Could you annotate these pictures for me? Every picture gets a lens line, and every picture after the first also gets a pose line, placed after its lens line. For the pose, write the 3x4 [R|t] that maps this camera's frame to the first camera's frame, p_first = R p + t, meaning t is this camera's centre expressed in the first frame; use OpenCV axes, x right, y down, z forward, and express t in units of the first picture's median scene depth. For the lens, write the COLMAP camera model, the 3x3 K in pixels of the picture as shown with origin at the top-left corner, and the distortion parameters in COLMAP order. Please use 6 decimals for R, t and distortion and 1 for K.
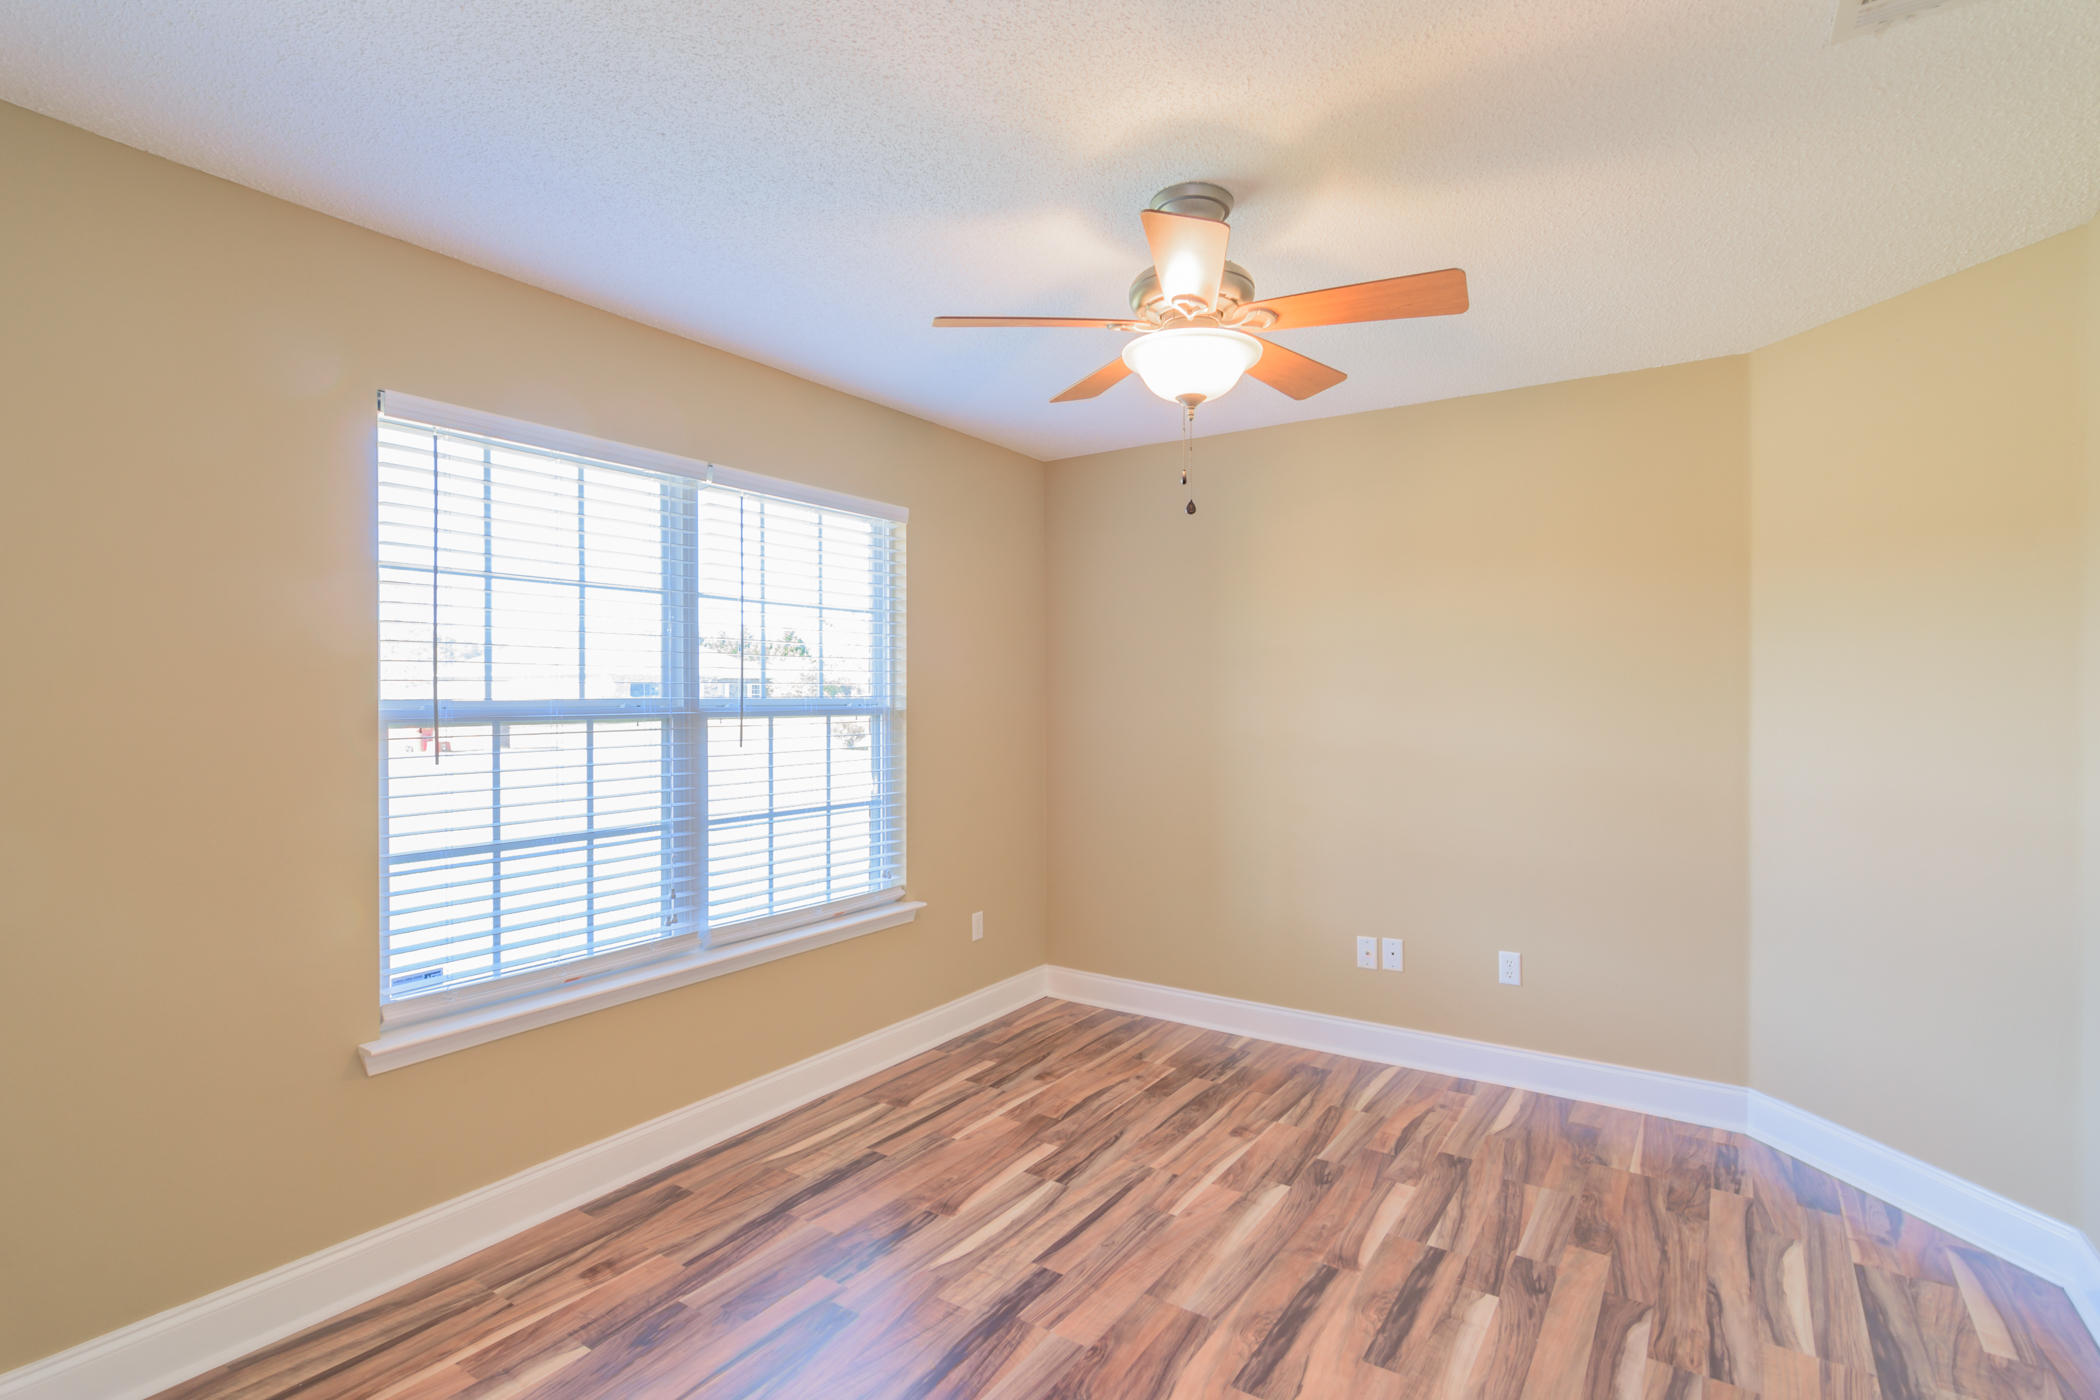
lens RADIAL K [[1020.5, 0, 1059.3], [0, 1020.5, 702.4], [0, 0, 1]] dist [-0.001328, 0.001376]
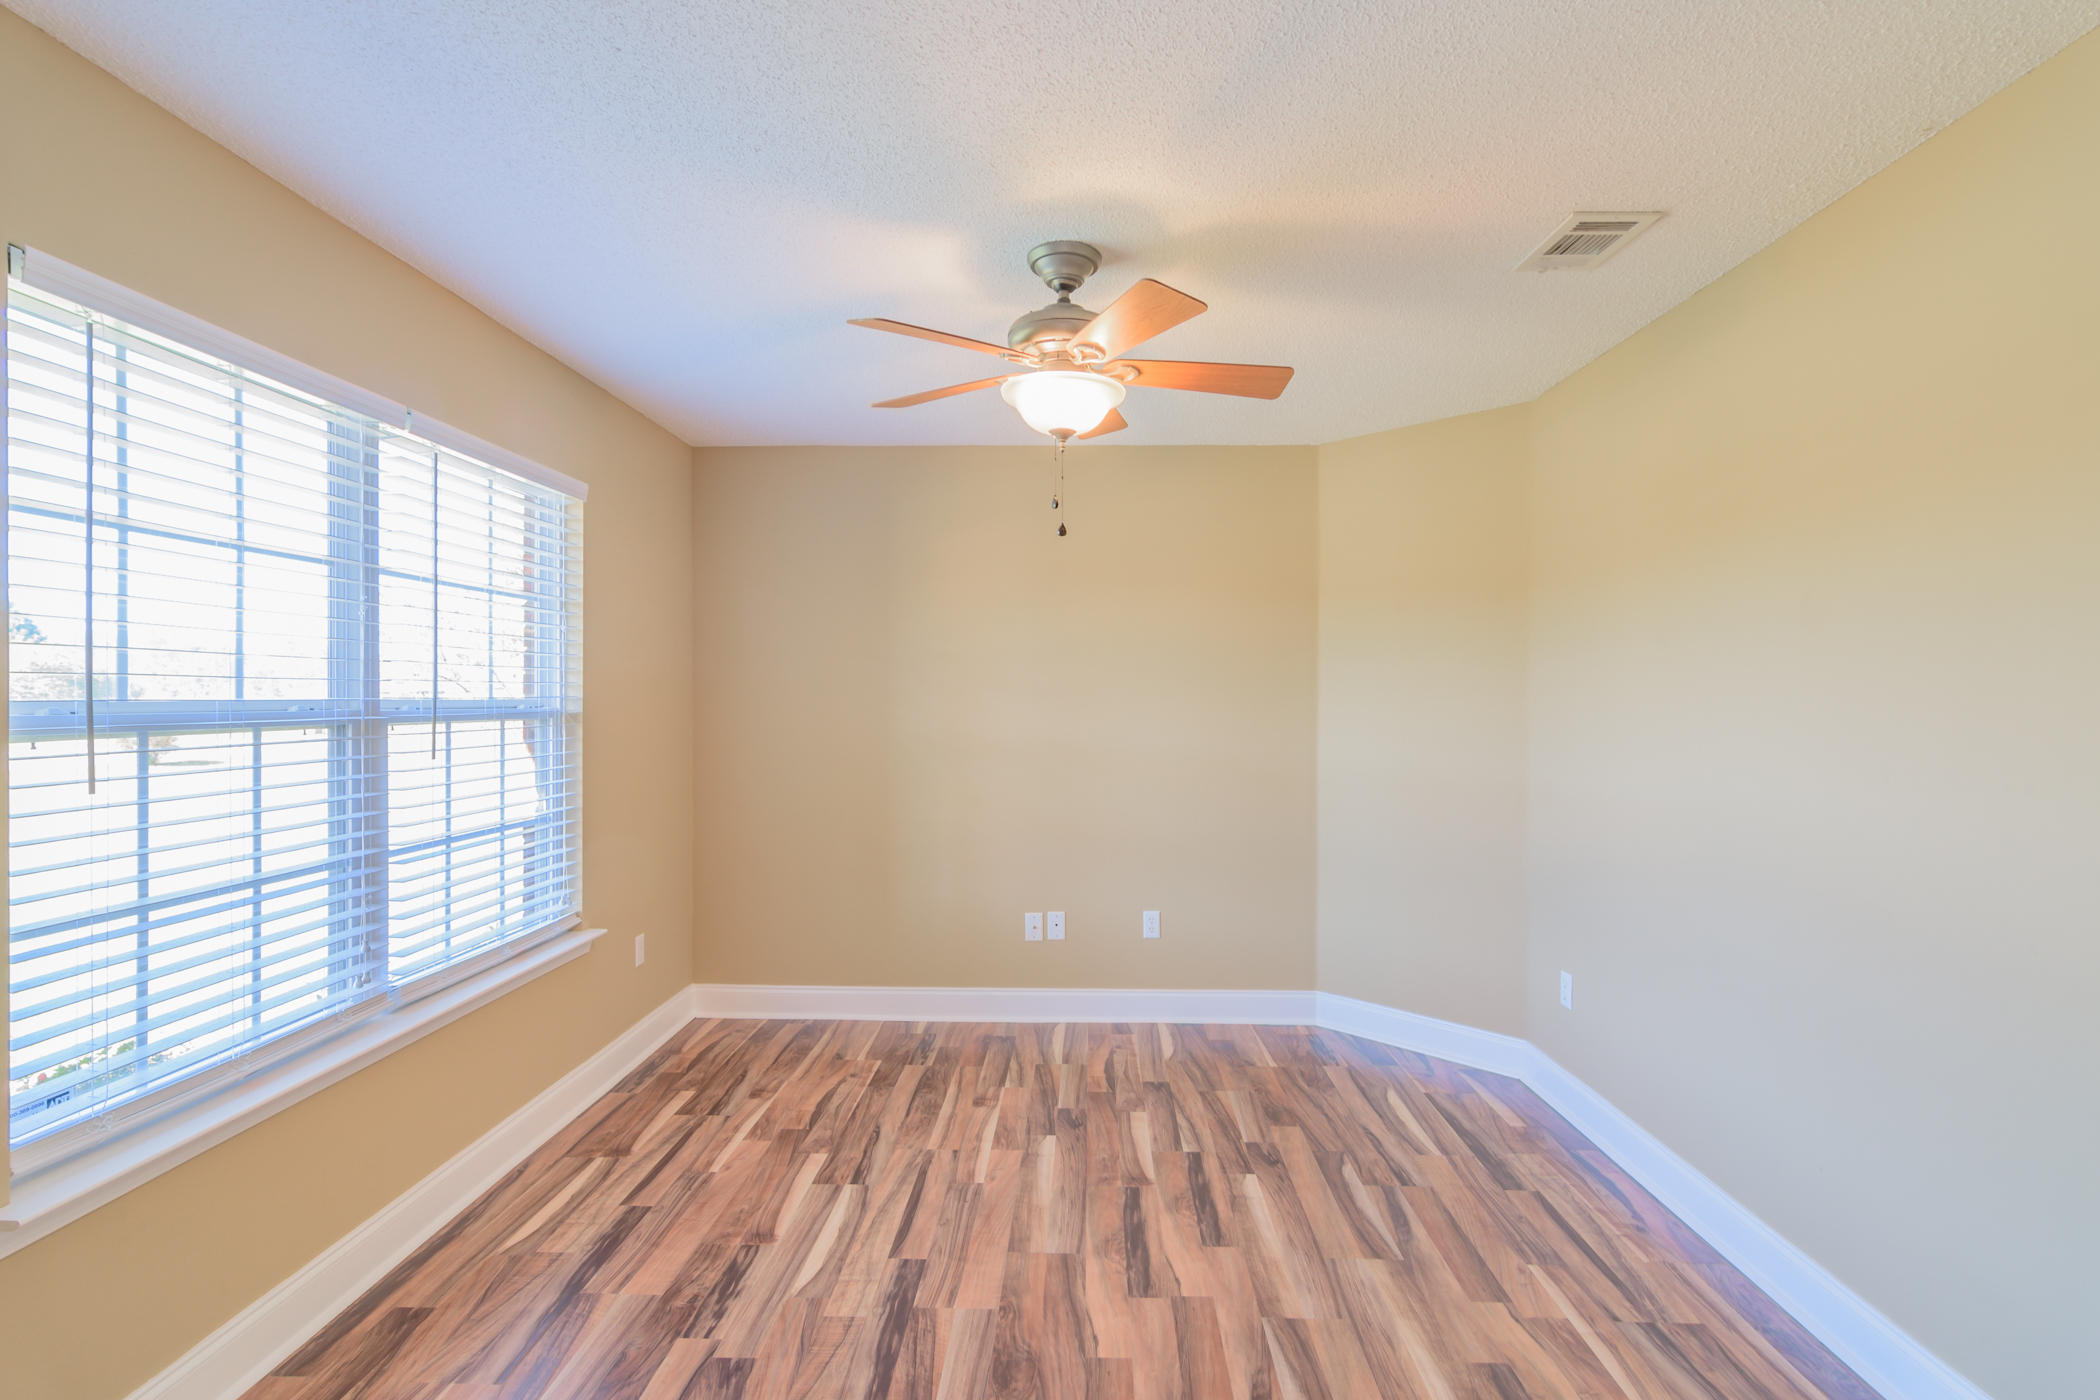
lens RADIAL K [[1020.5, 0, 1059.3], [0, 1020.5, 702.4], [0, 0, 1]] dist [-0.001328, 0.001376]
pose [[0.845457, 0.001336, 0.534042, -0.333334], [-0.000990, 0.999999, -0.000935, -0.001290], [-0.534043, 0.000262, 0.845457, 0.042419]]
